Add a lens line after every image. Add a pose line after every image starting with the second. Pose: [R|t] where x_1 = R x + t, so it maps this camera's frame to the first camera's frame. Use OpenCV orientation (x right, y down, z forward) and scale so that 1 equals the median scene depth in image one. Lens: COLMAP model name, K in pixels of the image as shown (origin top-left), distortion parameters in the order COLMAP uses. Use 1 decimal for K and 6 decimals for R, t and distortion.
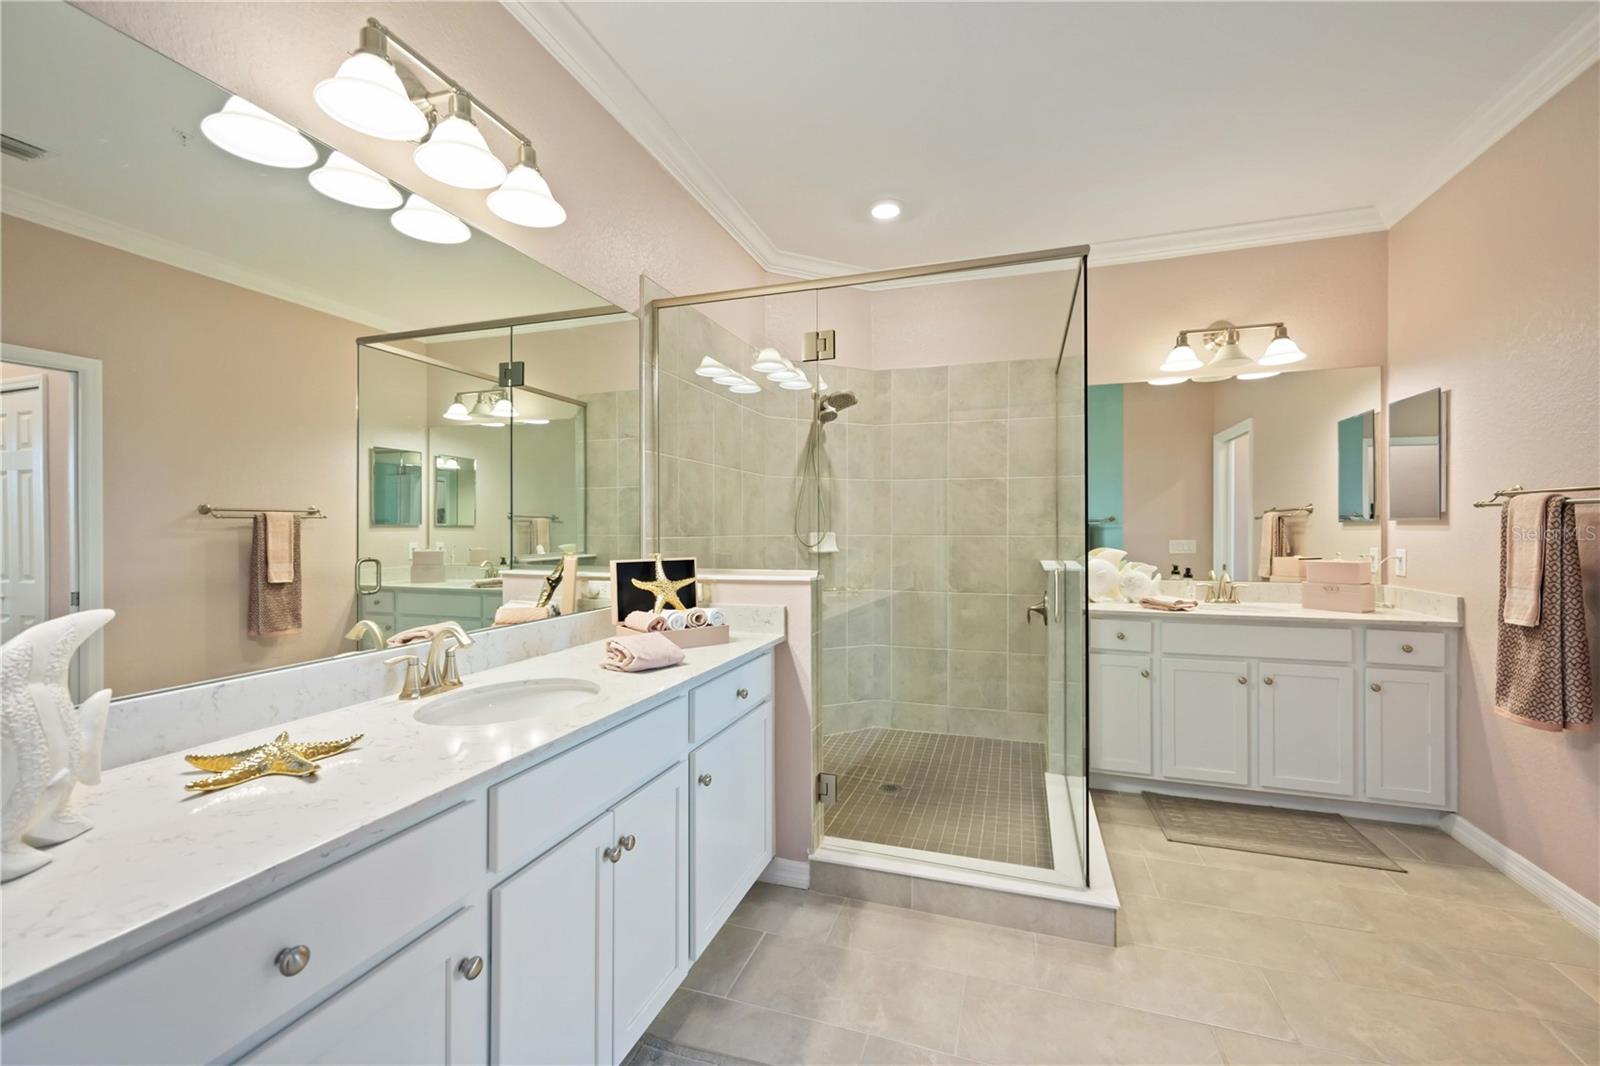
lens RADIAL K [[656.7, 0, 797.5], [0, 656.7, 528.5], [0, 0, 1]] dist [0.002141, 0.000556]
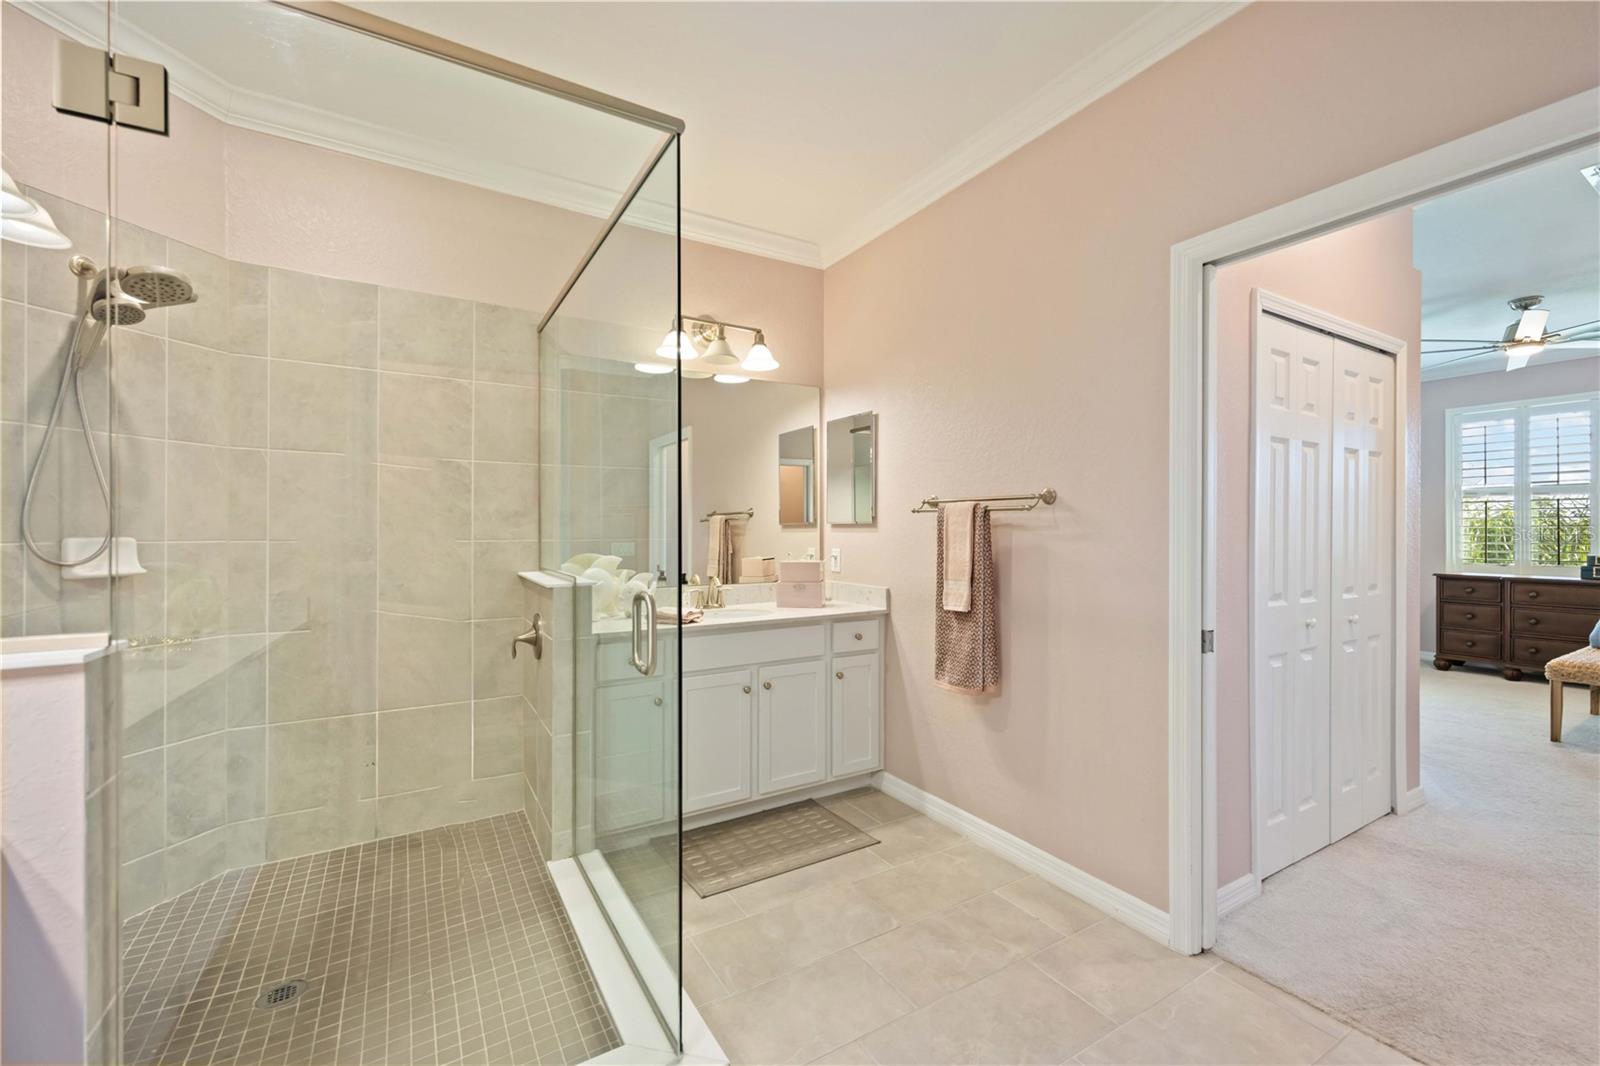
lens RADIAL K [[656.7, 0, 797.5], [0, 656.7, 528.5], [0, 0, 1]] dist [0.002141, 0.000556]
pose [[0.646413, 0.003447, 0.762980, -0.004257], [-0.000594, 0.999992, -0.004015, 0.000908], [-0.762988, 0.002142, 0.646409, 0.304905]]
